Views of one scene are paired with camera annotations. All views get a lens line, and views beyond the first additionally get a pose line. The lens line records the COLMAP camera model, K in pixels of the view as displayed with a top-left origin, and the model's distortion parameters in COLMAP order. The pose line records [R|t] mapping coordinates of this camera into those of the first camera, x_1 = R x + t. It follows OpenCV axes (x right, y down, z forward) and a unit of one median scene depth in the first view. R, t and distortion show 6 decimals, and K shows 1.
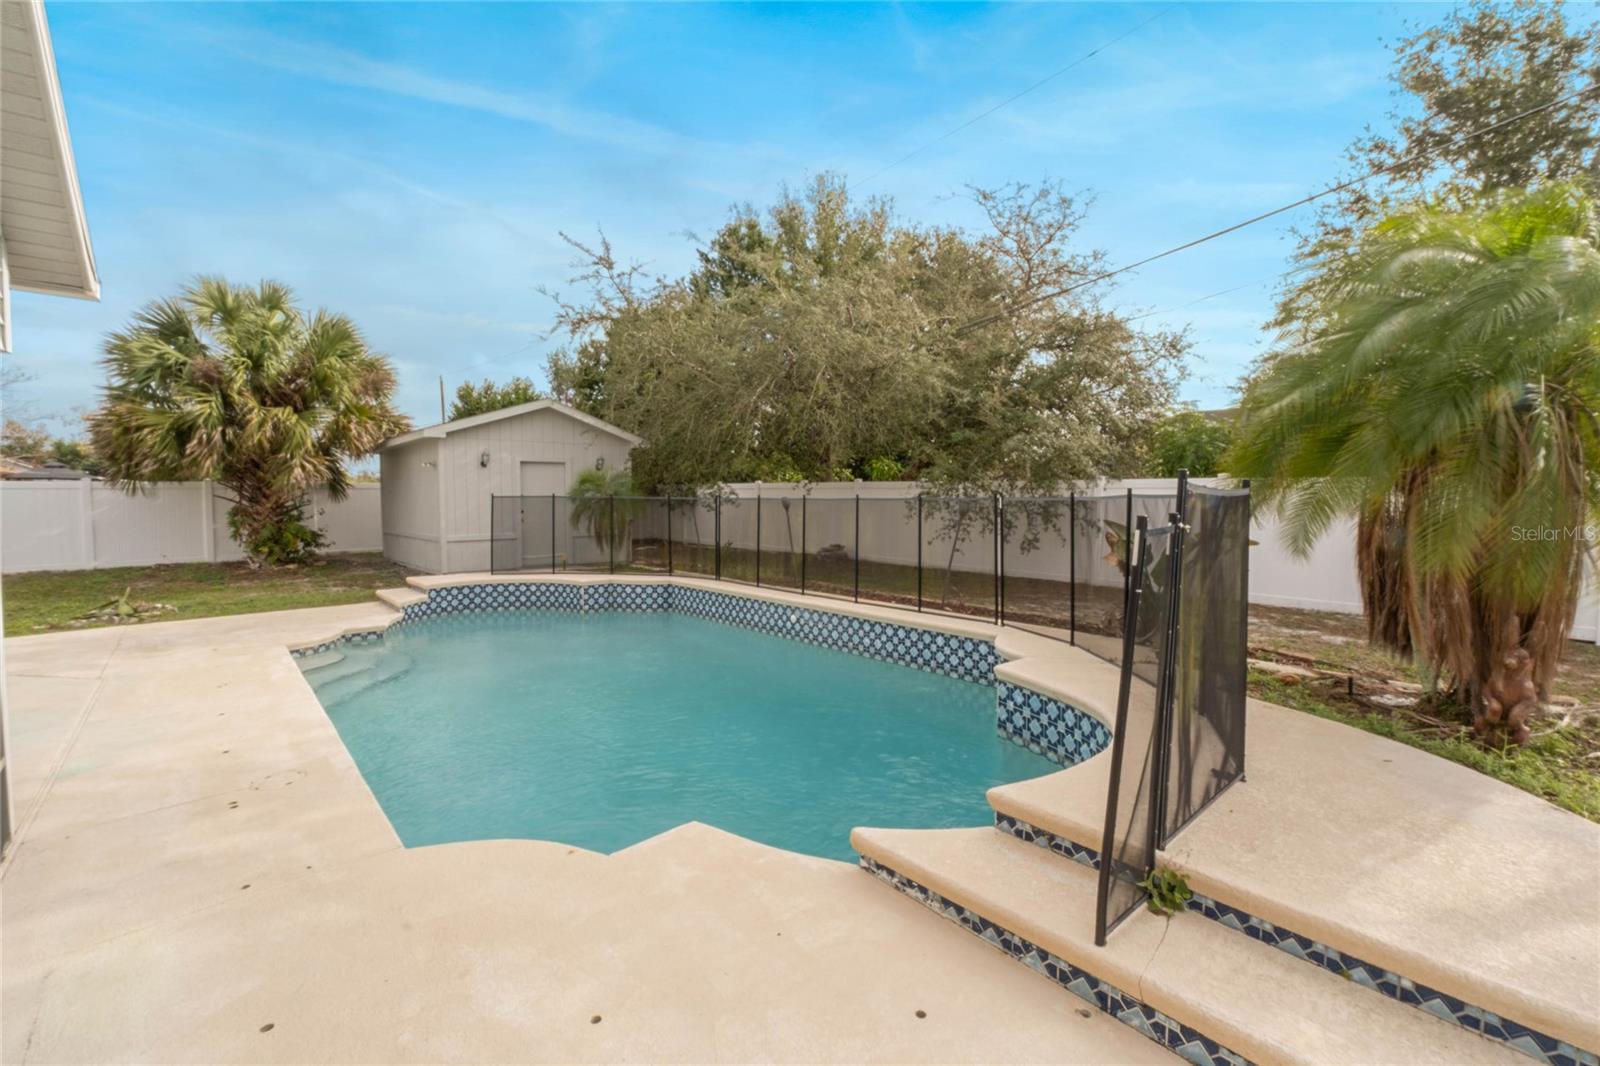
lens RADIAL K [[685.6, 0, 797.6], [0, 685.6, 530.2], [0, 0, 1]] dist [-0.005097, 0.000699]
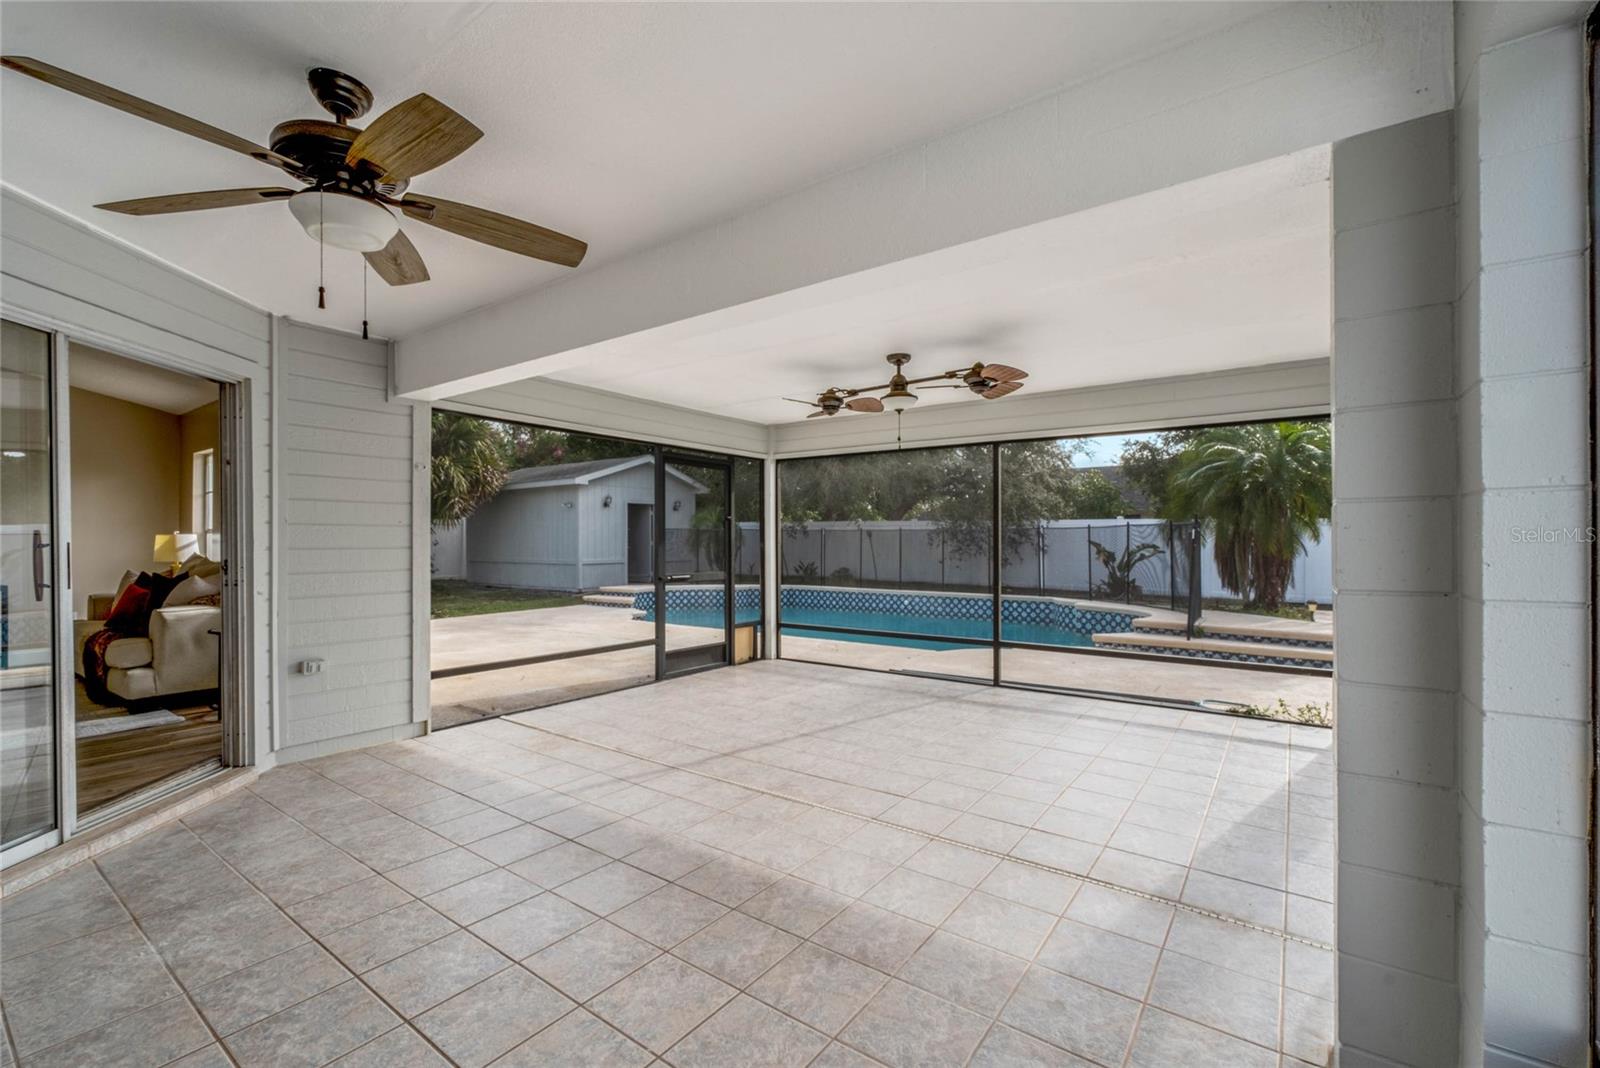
lens RADIAL K [[685.6, 0, 799.9], [0, 685.6, 539.1], [0, 0, 1]] dist [-0.005097, 0.000699]
pose [[0.975958, 0.003533, 0.217931, -0.476525], [0.007178, 0.998805, -0.048337, 0.042639], [-0.217842, 0.048739, 0.974766, -0.430258]]
